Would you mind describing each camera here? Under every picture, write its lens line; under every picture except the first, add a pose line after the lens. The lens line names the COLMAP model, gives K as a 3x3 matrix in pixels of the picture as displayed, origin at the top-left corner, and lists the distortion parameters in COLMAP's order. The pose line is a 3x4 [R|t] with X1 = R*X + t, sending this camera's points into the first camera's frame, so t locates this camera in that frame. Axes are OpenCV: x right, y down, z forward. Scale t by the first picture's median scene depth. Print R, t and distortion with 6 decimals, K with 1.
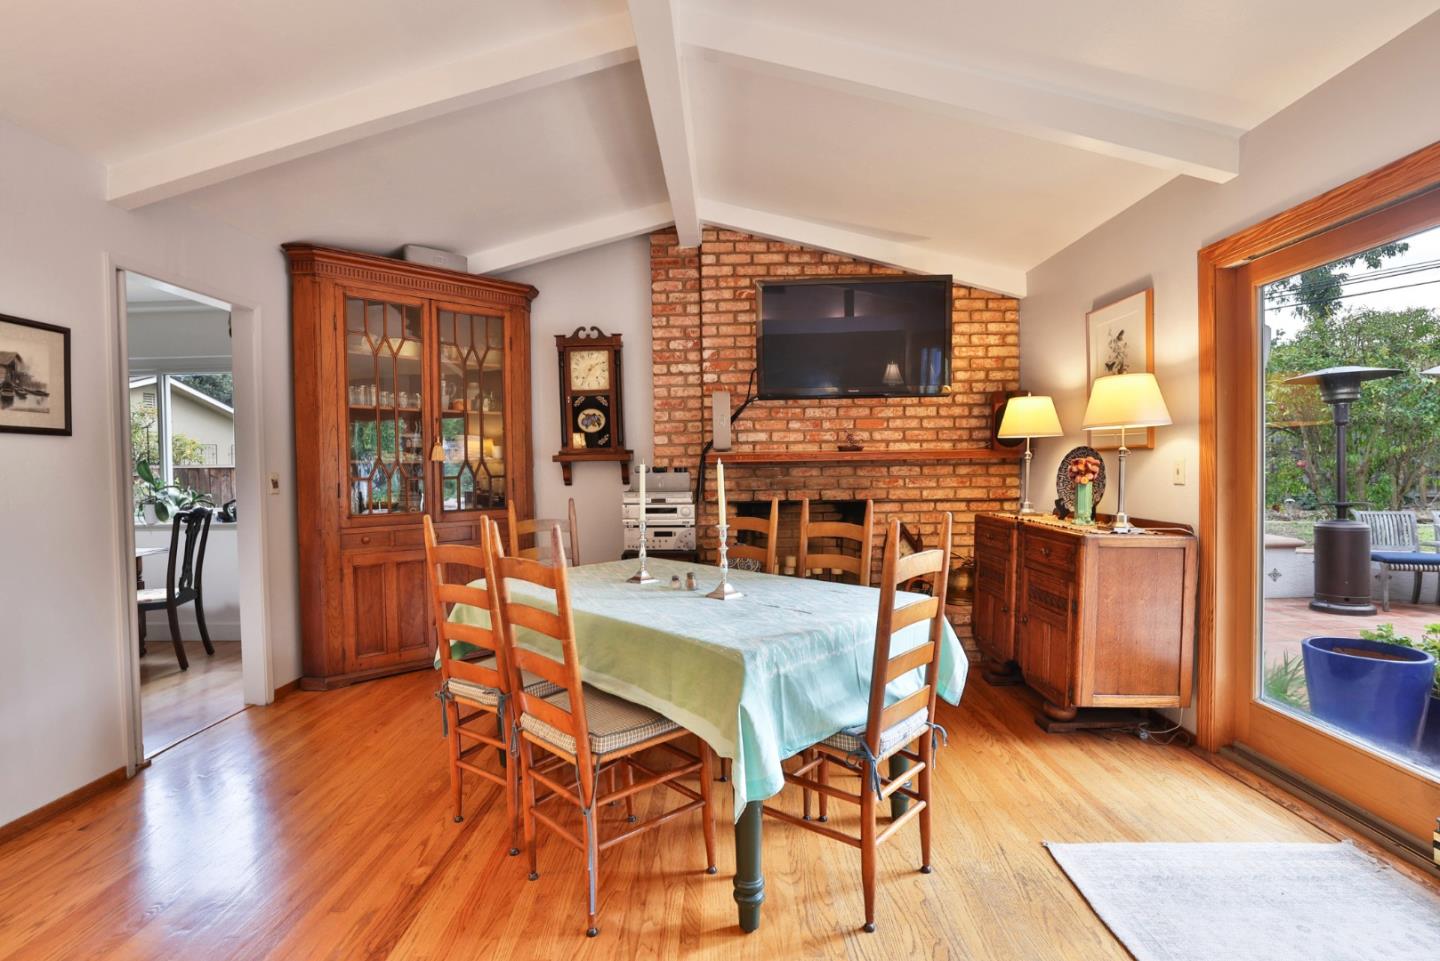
lens RADIAL K [[662.7, 0, 713.6], [0, 662.7, 480.4], [0, 0, 1]] dist [-0.053093, 0.022937]
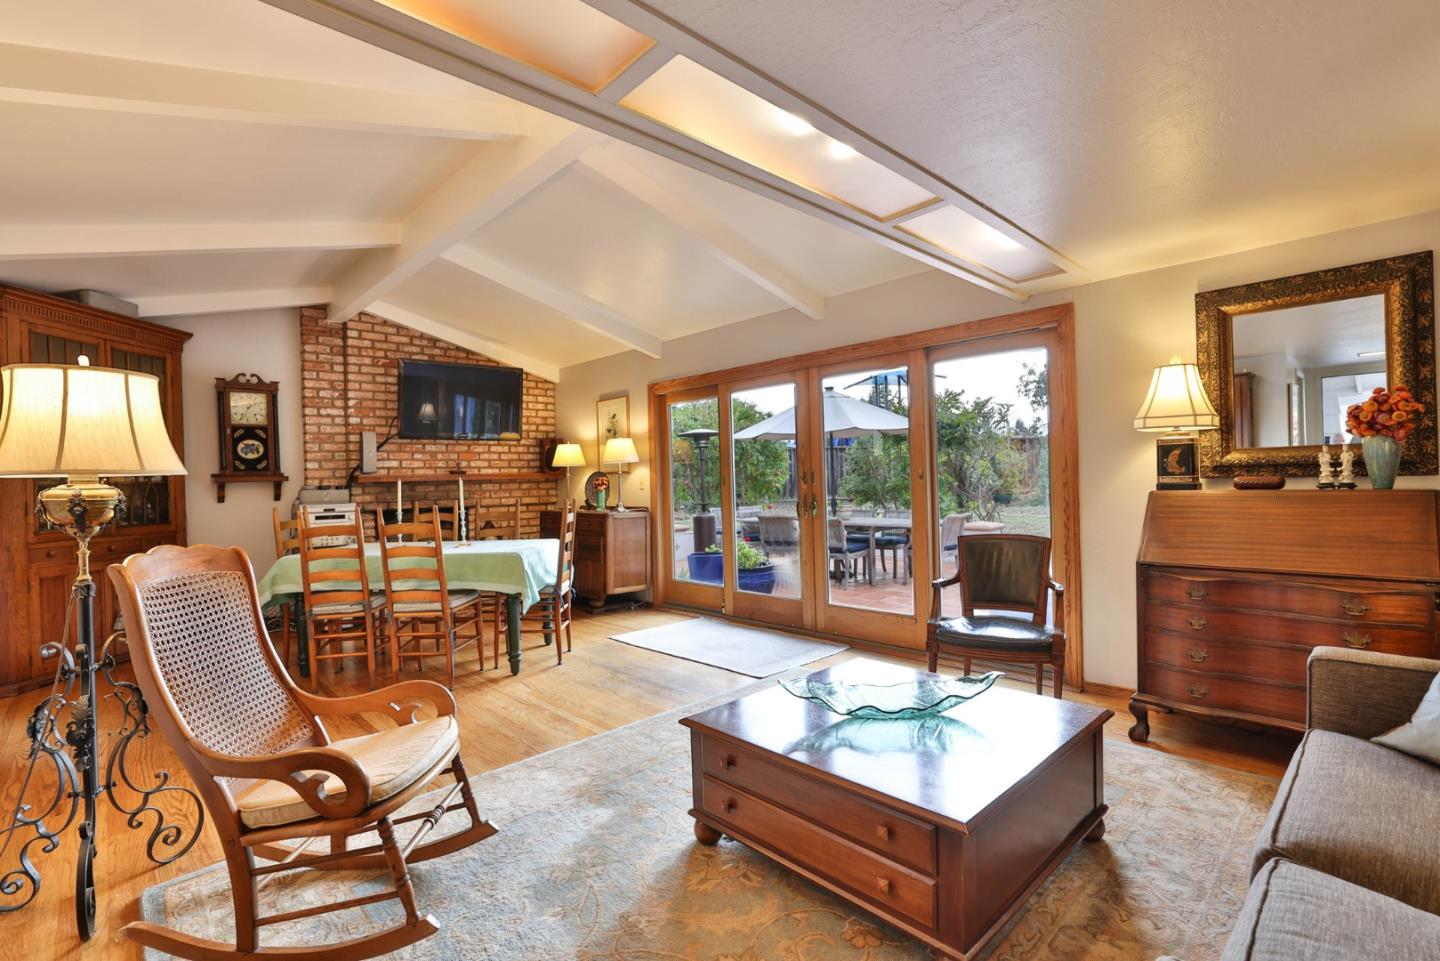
lens RADIAL K [[662.7, 0, 713.6], [0, 662.7, 480.4], [0, 0, 1]] dist [-0.053093, 0.022937]
pose [[0.713152, -0.004997, 0.700991, -0.424090], [0.029820, 0.999286, -0.023214, 0.022269], [-0.700375, 0.037459, 0.712792, -0.477229]]
